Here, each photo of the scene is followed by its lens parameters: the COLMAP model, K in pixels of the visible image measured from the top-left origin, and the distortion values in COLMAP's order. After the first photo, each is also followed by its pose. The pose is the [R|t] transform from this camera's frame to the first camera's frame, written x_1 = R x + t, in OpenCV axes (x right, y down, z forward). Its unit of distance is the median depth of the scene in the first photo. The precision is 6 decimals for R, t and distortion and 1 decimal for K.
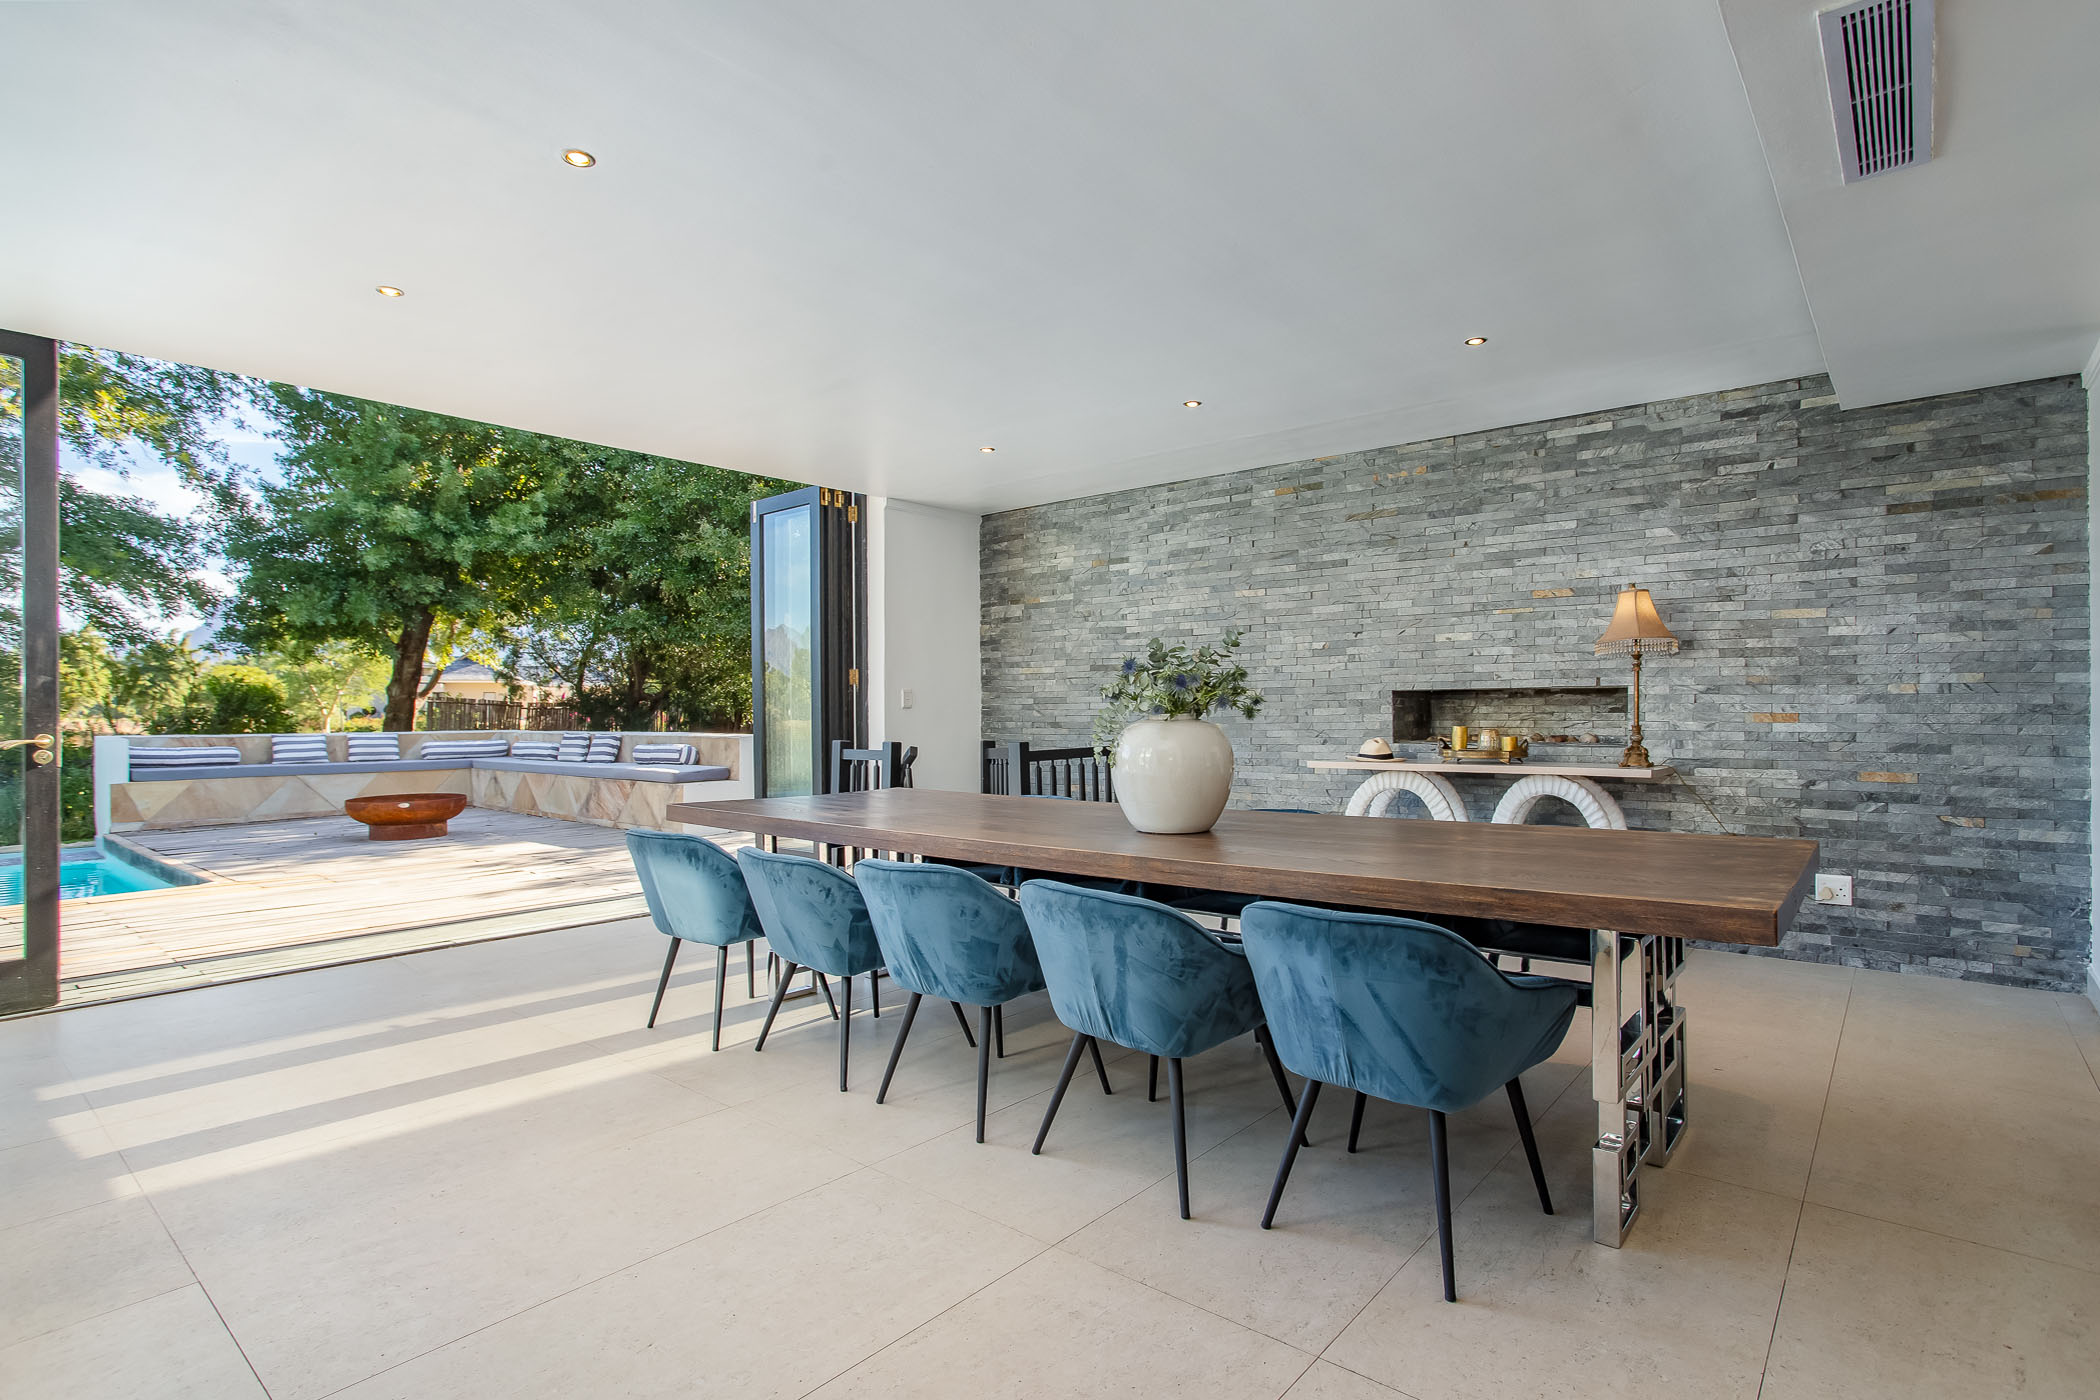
lens RADIAL K [[1037.2, 0, 1051.4], [0, 1037.2, 716.1], [0, 0, 1]] dist [-0.049252, 0.031449]
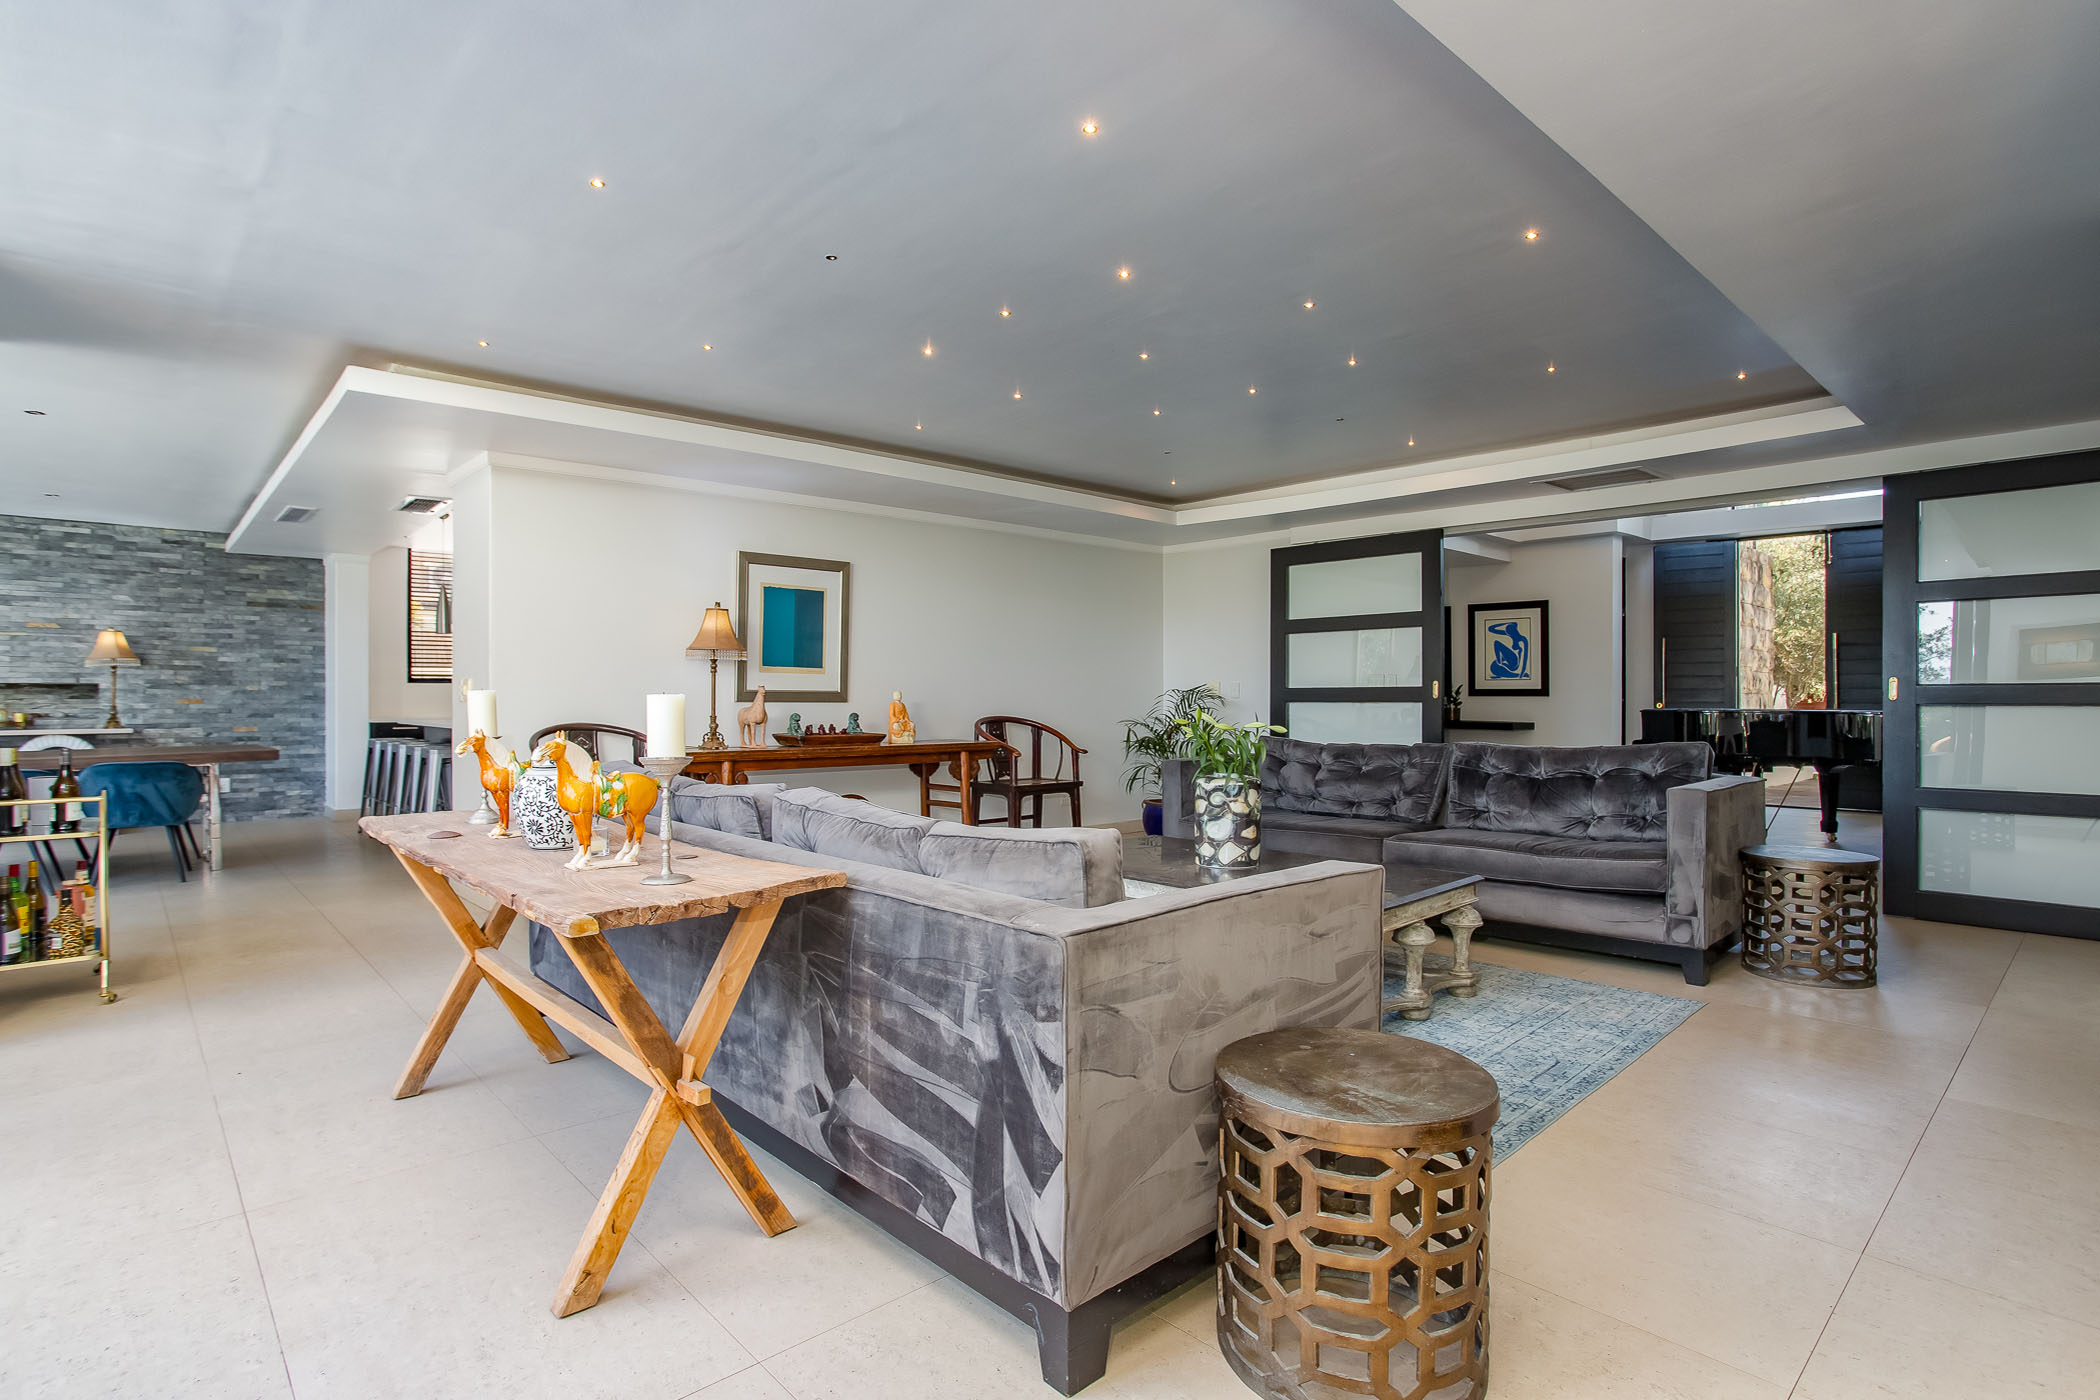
lens RADIAL K [[1050.0, 0, 1046.2], [0, 1050.0, 690.4], [0, 0, 1]] dist [-0.052424, 0.029440]
pose [[0.132983, 0.011039, 0.991057, -0.749006], [0.006115, 0.999910, -0.011958, 0.010179], [-0.991099, 0.007651, 0.132904, -0.649831]]
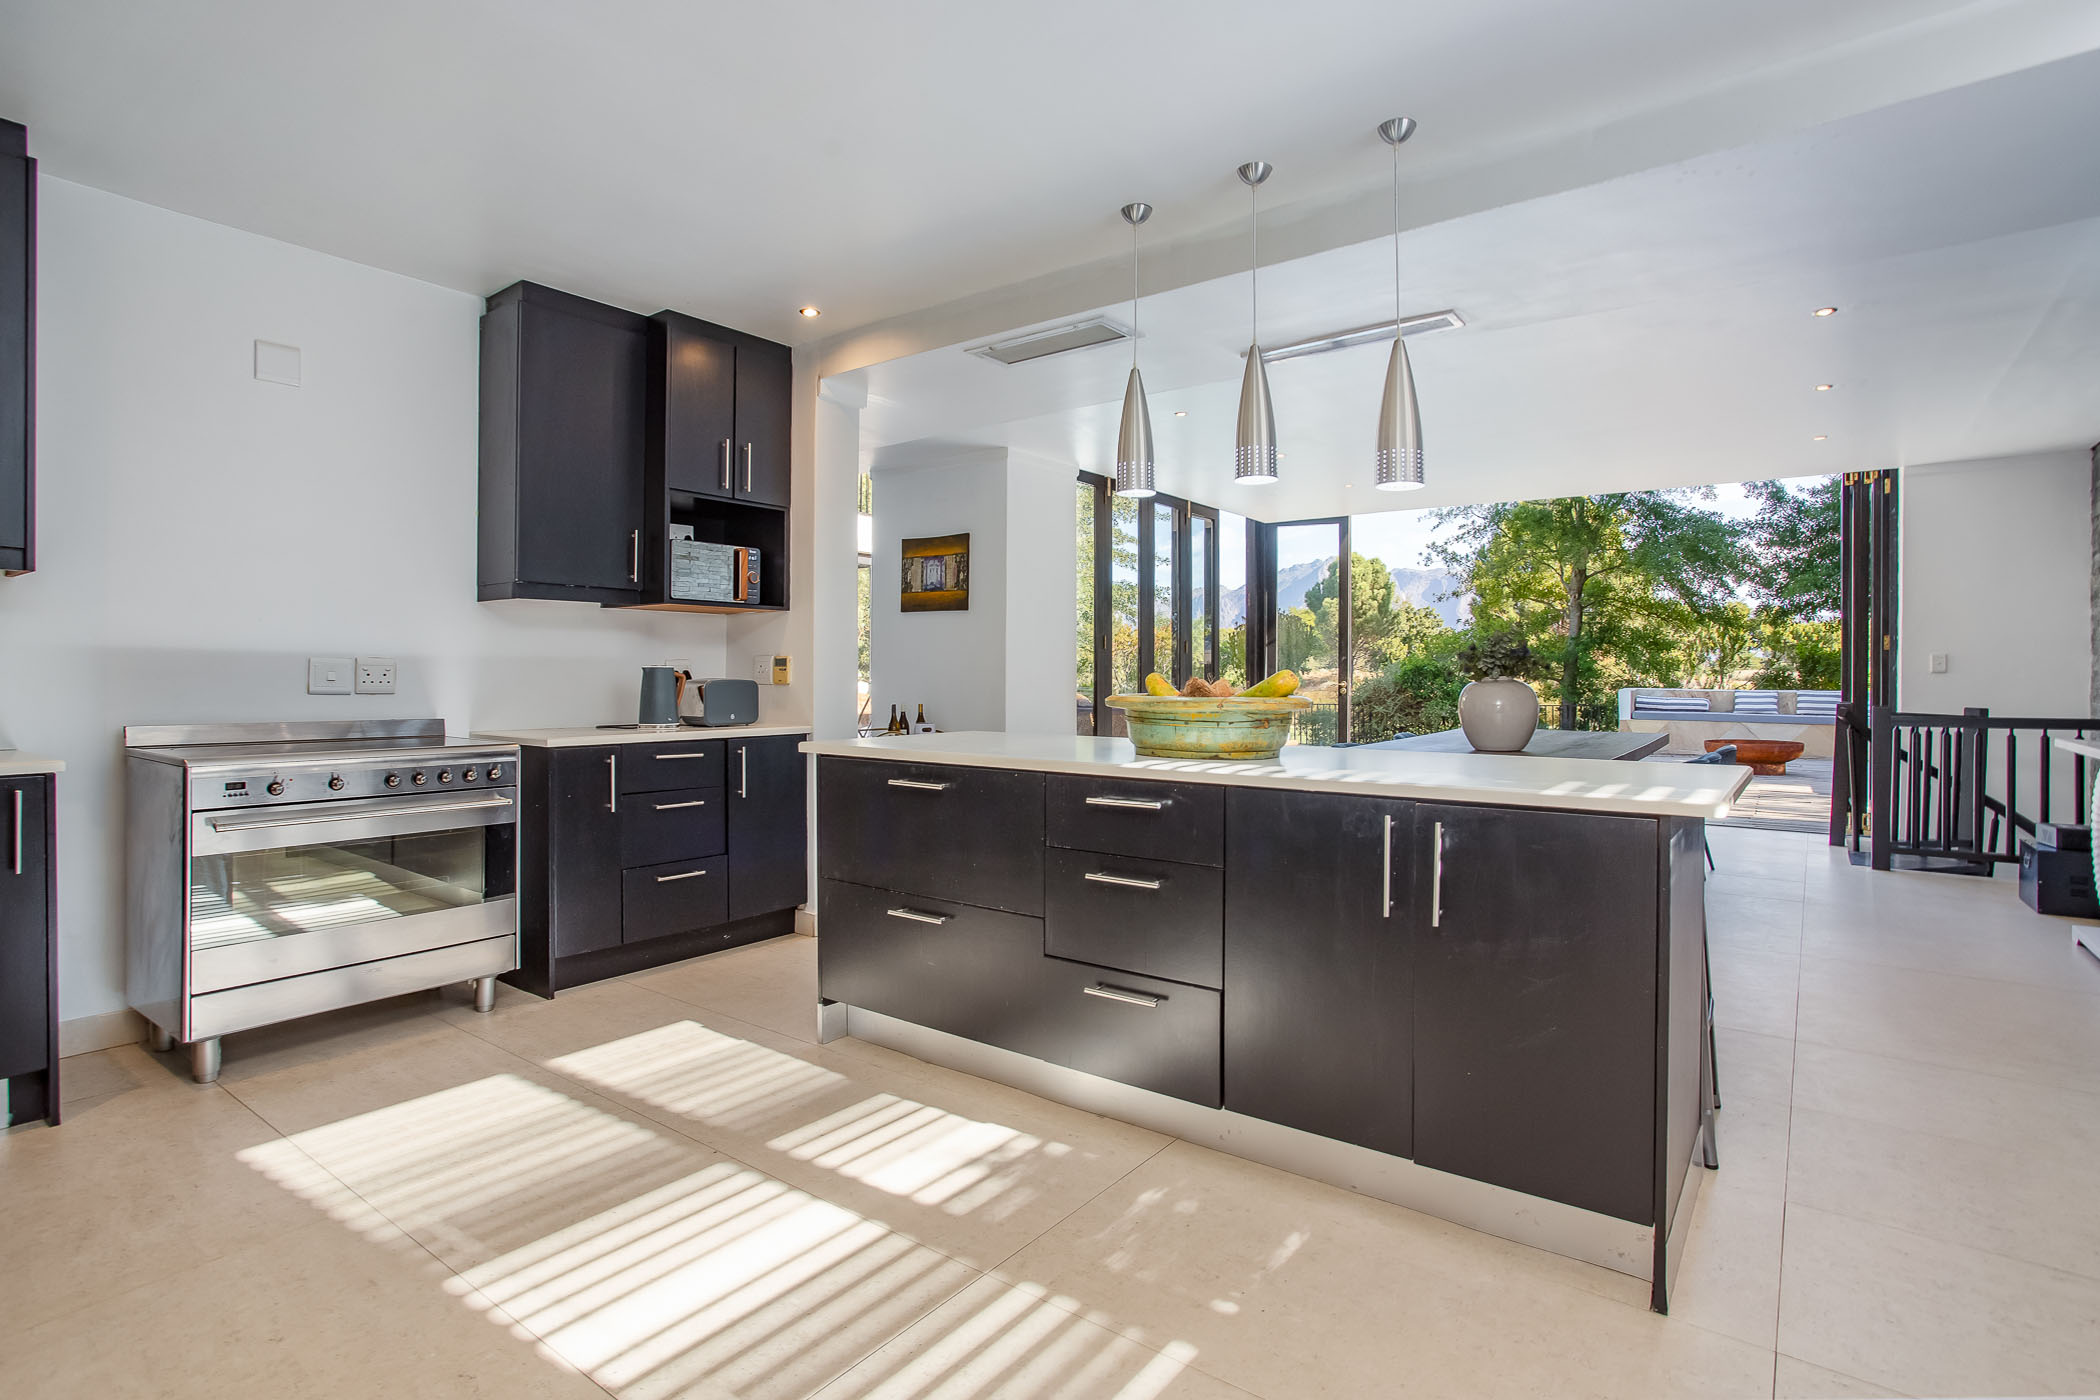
lens RADIAL K [[1033.2, 0, 1058.0], [0, 1033.2, 676.3], [0, 0, 1]] dist [-0.028602, 0.000645]
pose [[0.064370, 0.010099, -0.997875, 0.868605], [-0.009125, 0.999913, 0.009531, -0.006857], [0.997884, 0.008492, 0.064457, 0.113477]]
